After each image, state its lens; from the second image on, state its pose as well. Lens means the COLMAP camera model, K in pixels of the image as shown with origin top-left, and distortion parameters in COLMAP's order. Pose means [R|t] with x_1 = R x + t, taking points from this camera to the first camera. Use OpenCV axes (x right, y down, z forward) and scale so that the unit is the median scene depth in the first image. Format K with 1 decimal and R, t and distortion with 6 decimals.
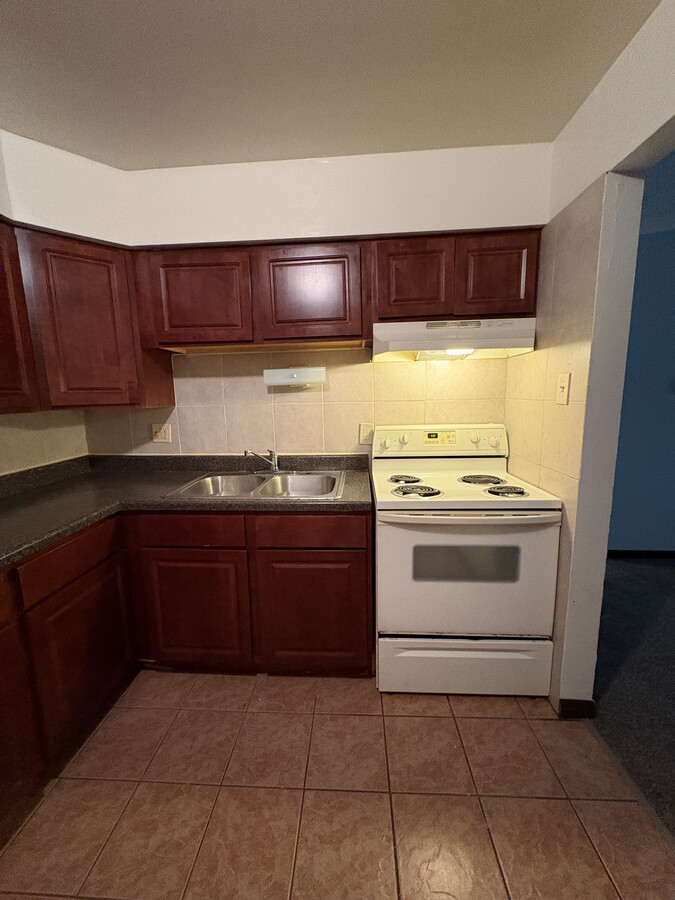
lens RADIAL K [[358.5, 0, 337.5], [0, 358.5, 450.0], [0, 0, 1]] dist [0.000860, 0.000527]
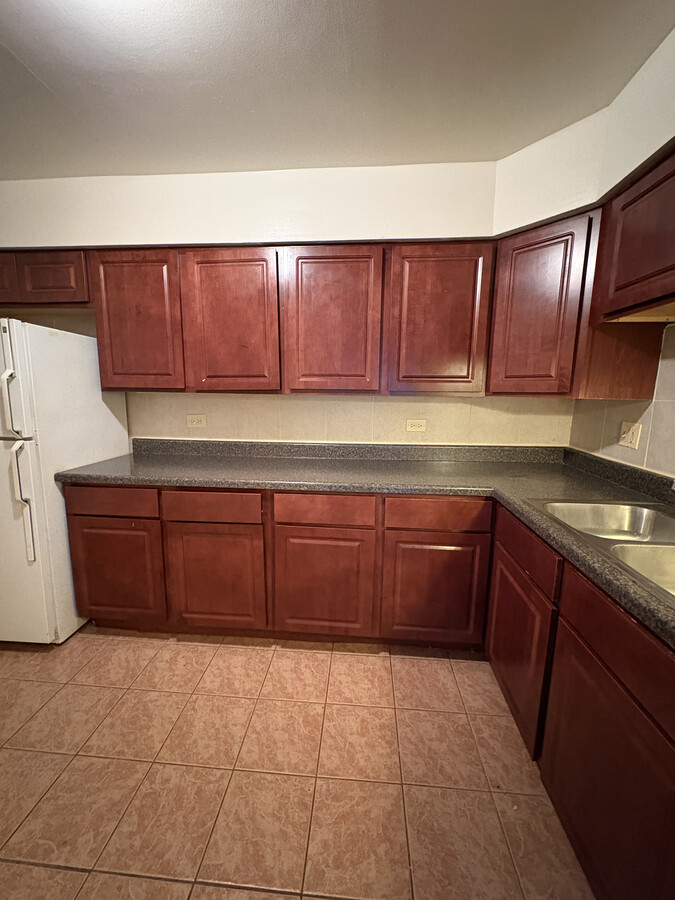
lens RADIAL K [[358.5, 0, 337.5], [0, 358.5, 450.0], [0, 0, 1]] dist [0.000860, 0.000527]
pose [[-0.026136, 0.179372, -0.983434, 0.365422], [-0.166240, 0.969292, 0.181210, -0.067196], [0.985739, 0.168222, 0.004485, 0.521237]]
